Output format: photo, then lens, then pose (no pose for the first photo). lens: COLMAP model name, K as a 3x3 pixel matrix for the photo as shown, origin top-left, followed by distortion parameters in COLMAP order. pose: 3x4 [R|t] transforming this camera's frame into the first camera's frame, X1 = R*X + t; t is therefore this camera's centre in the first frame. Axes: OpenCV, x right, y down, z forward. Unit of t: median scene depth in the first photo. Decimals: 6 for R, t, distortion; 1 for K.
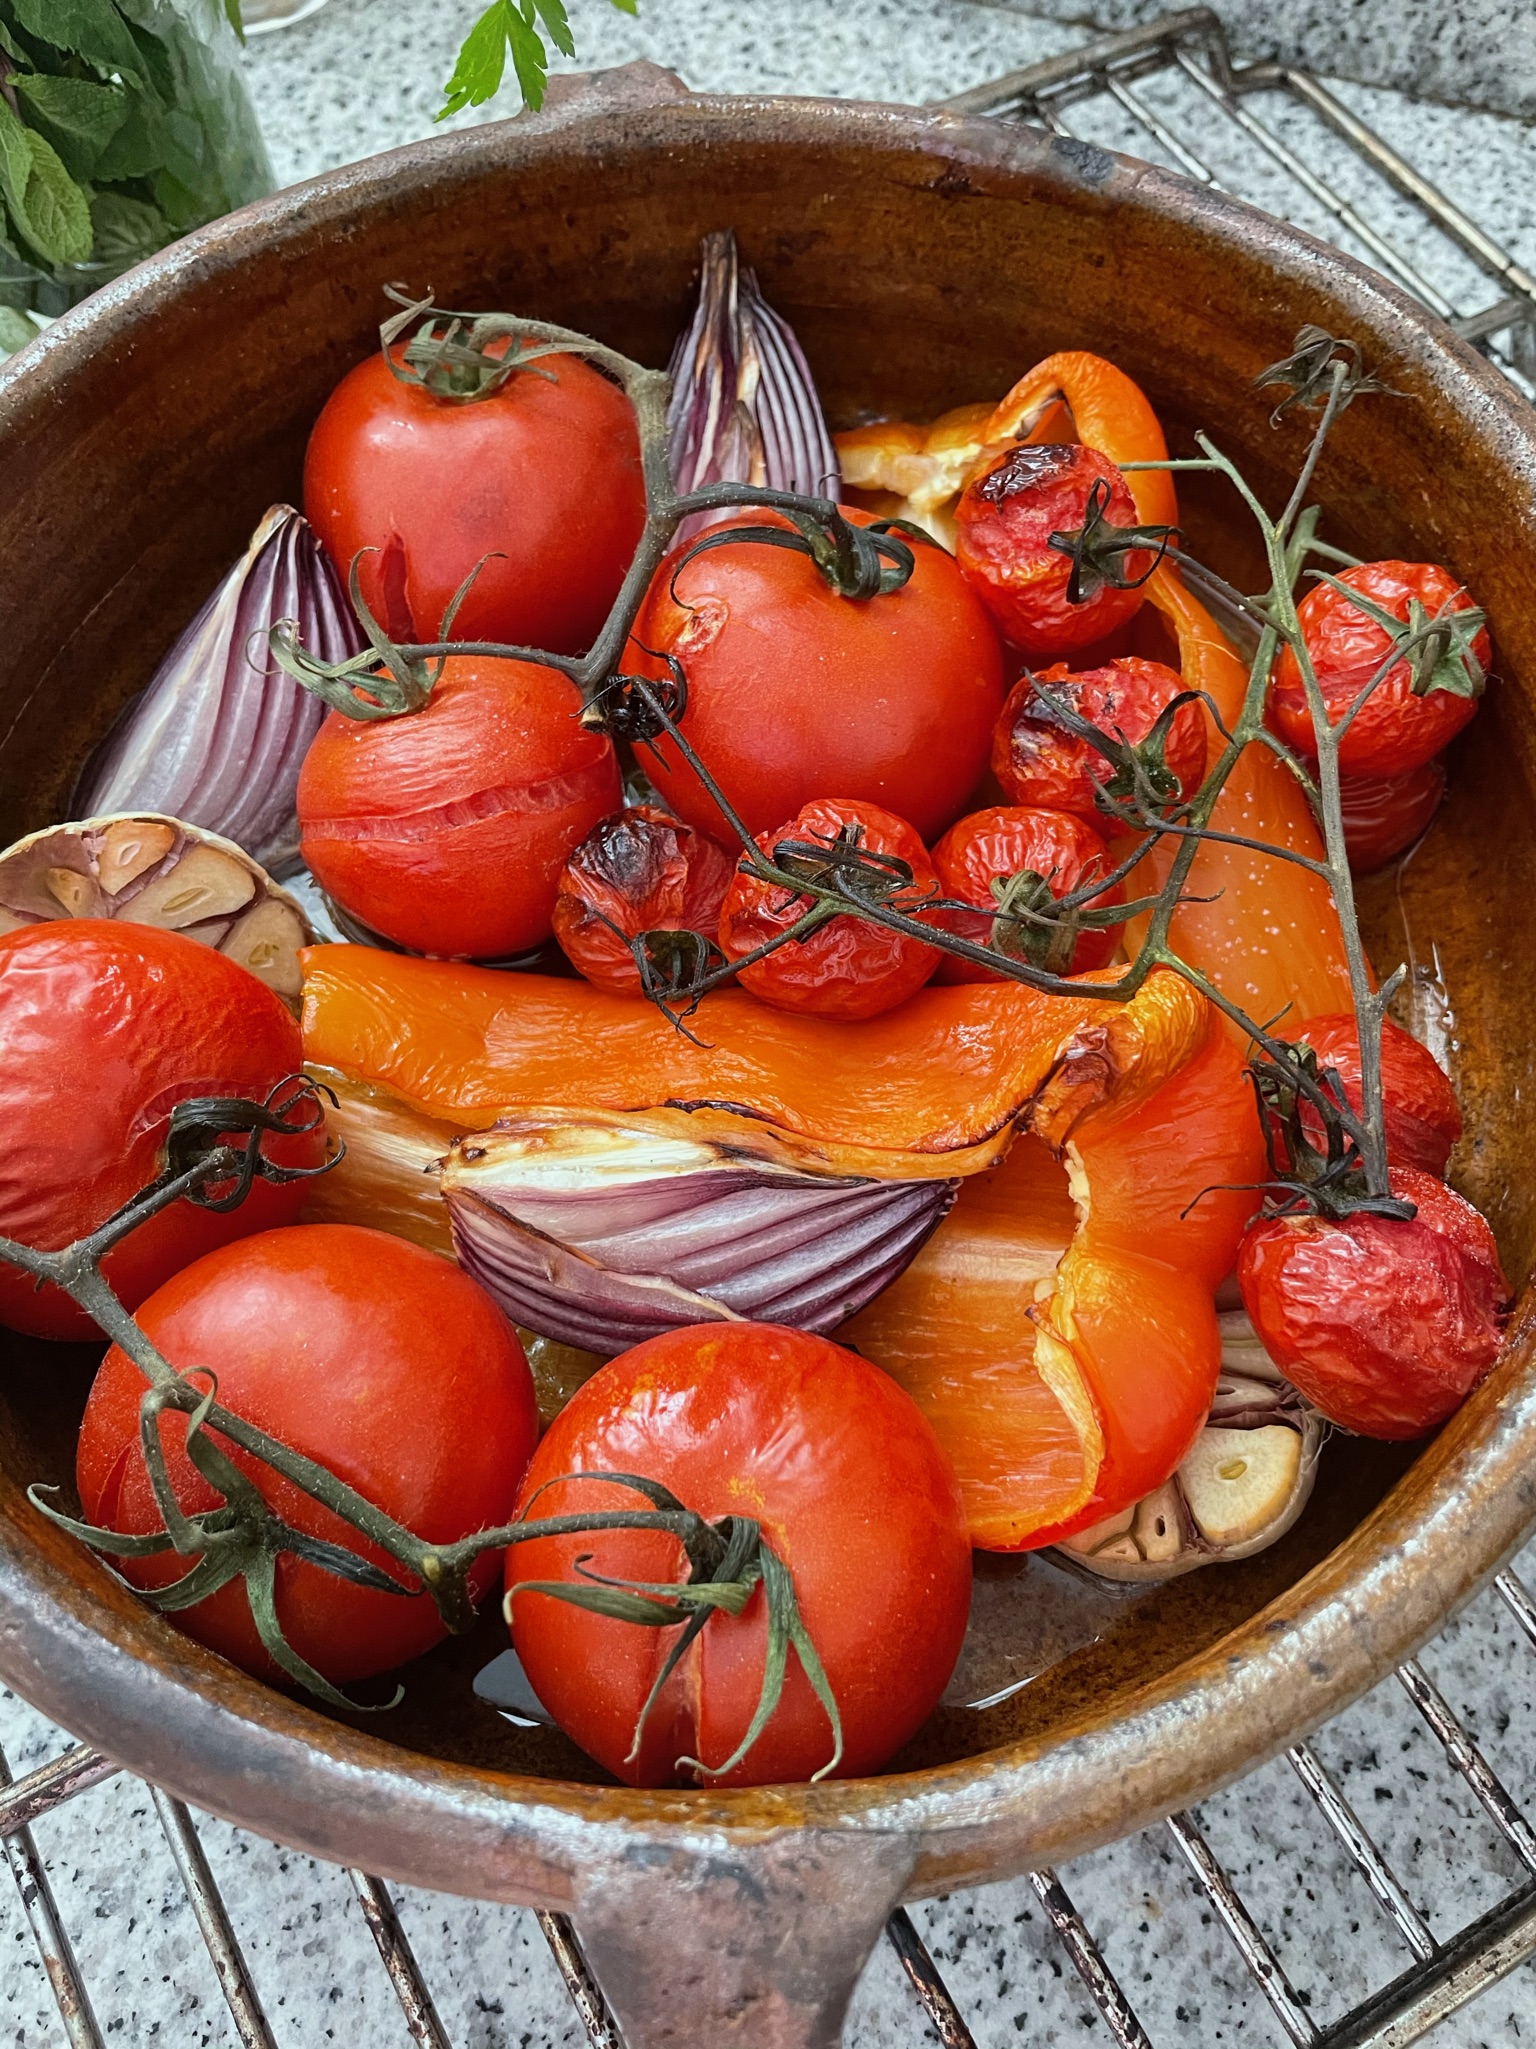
lens RADIAL K [[1575.2, 0, 770.1], [0, 1575.2, 1026.2], [0, 0, 1]] dist [0.061135, -0.114719]
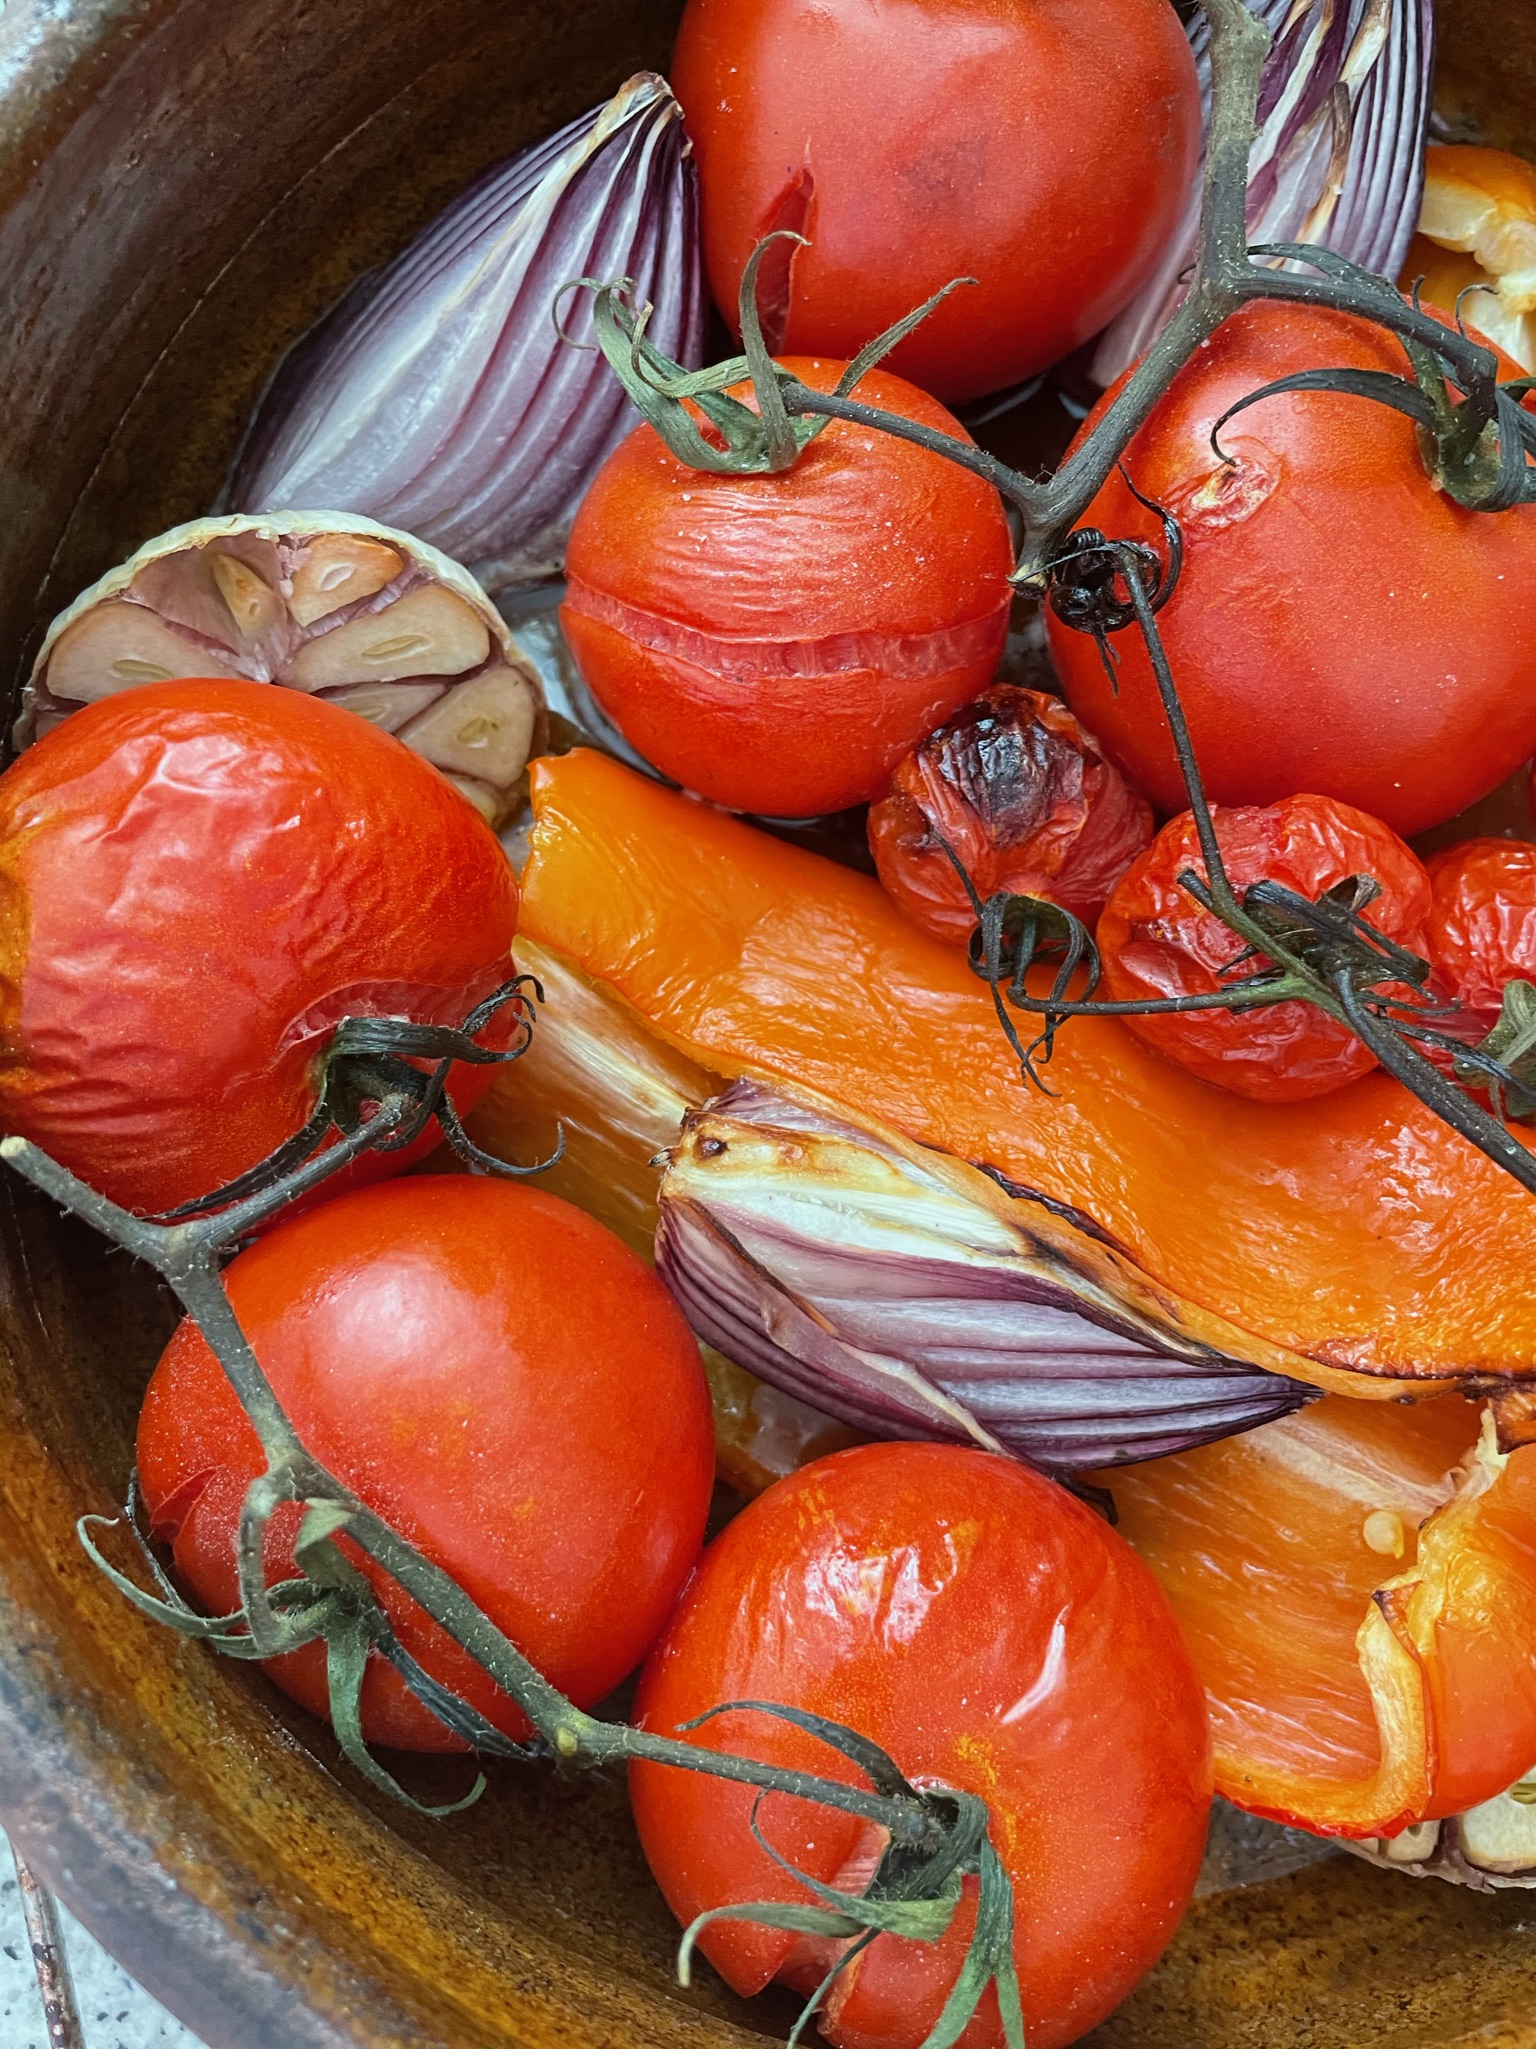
lens RADIAL K [[1575.2, 0, 763.3], [0, 1575.2, 1022.9], [0, 0, 1]] dist [0.061135, -0.114719]
pose [[0.960874, 0.275978, 0.023607, -0.186115], [-0.270943, 0.918784, 0.287097, -0.183330], [0.057543, -0.282261, 0.957610, 0.282854]]
